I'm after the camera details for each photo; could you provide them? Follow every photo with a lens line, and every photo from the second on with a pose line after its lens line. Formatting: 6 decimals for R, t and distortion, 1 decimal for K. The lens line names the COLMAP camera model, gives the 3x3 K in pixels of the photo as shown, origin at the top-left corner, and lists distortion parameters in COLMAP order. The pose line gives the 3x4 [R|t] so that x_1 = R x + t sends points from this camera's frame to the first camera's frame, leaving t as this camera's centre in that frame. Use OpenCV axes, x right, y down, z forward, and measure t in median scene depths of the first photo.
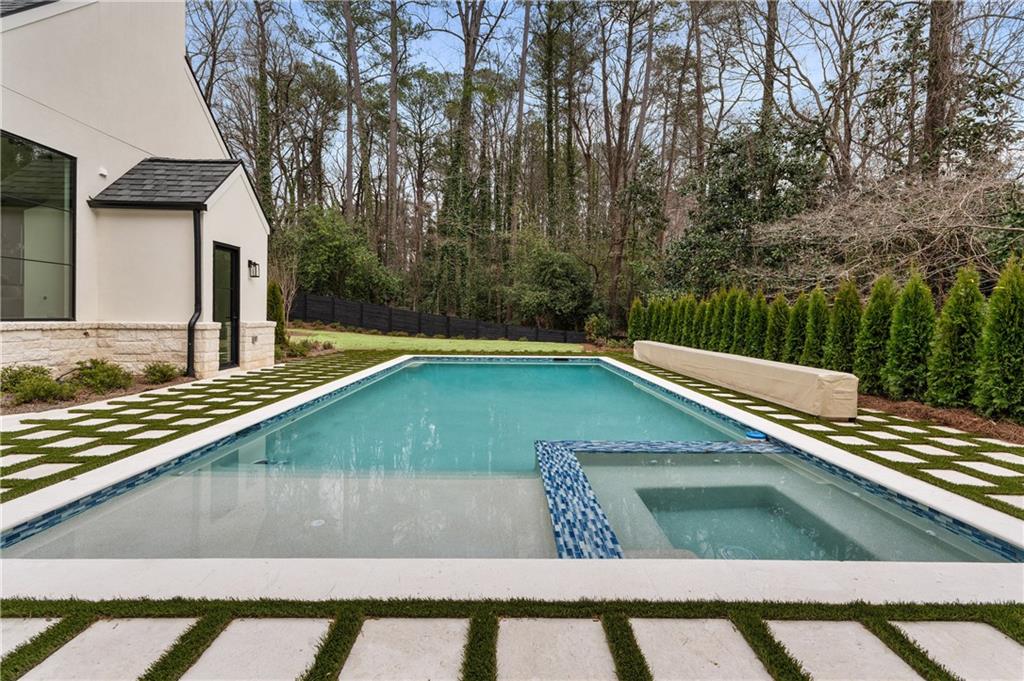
lens RADIAL K [[440.6, 0, 516.8], [0, 440.6, 335.7], [0, 0, 1]] dist [-0.007745, 0.000279]
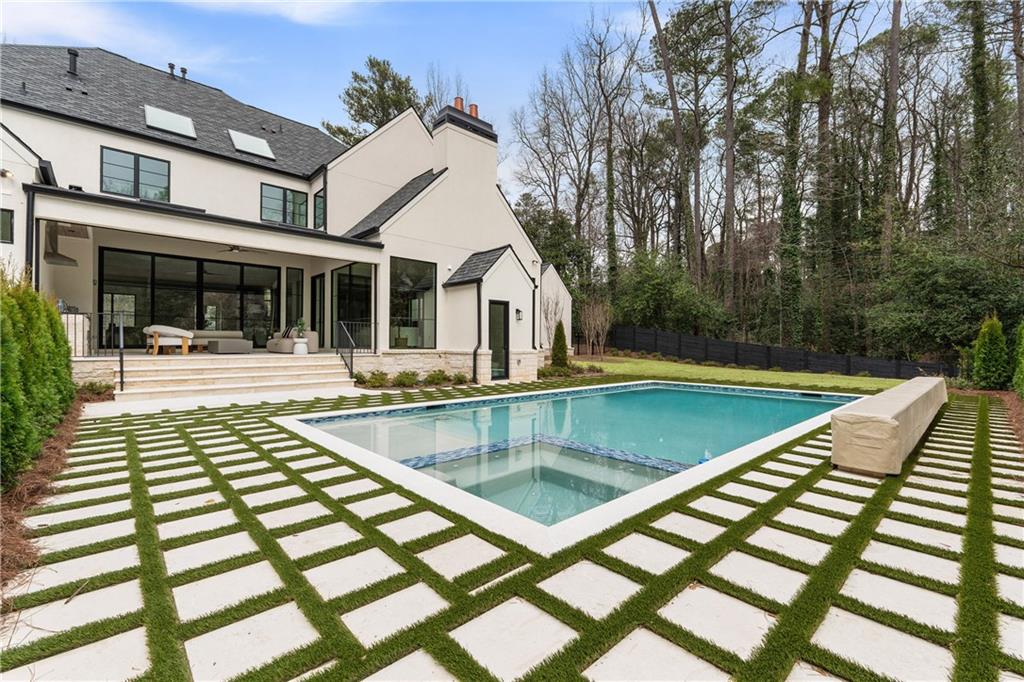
lens RADIAL K [[440.6, 0, 516.8], [0, 440.6, 336.2], [0, 0, 1]] dist [-0.007745, 0.000279]
pose [[0.662932, -0.023642, -0.748306, 0.580408], [-0.028092, 0.998012, -0.056419, 0.007086], [0.748152, 0.058423, 0.660950, 0.009651]]
